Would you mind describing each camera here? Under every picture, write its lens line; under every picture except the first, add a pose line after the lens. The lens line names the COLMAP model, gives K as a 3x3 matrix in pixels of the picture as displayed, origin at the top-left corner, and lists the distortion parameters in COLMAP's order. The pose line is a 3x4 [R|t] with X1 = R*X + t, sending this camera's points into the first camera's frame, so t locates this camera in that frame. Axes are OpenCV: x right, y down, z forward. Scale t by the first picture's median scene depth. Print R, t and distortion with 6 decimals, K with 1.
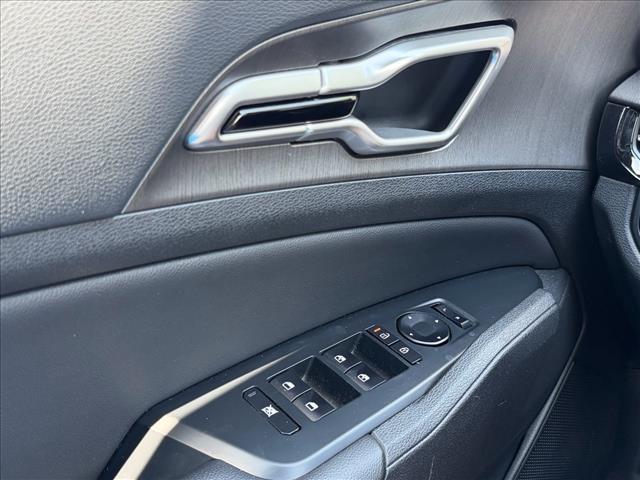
lens RADIAL K [[819.2, 0, 320.0], [0, 819.2, 240.0], [0, 0, 1]] dist [0.030626, -0.010400]
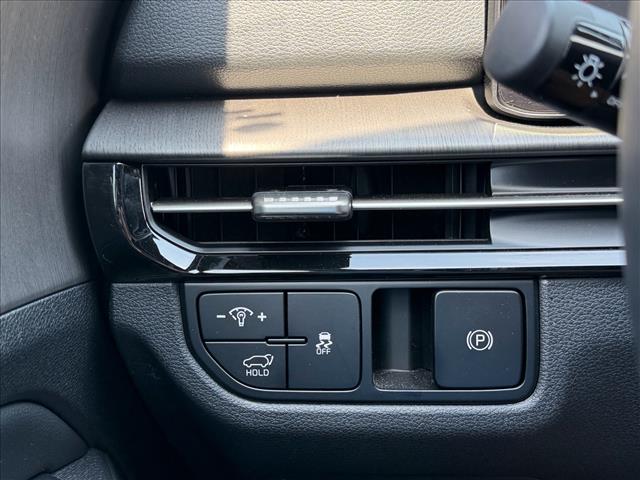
lens RADIAL K [[819.2, 0, 320.0], [0, 819.2, 240.0], [0, 0, 1]] dist [0.030626, -0.010400]
pose [[0.698711, -0.278729, 0.658873, 0.066666], [0.337851, 0.940369, 0.039533, -0.081496], [-0.630602, 0.194979, 0.751215, 0.462505]]
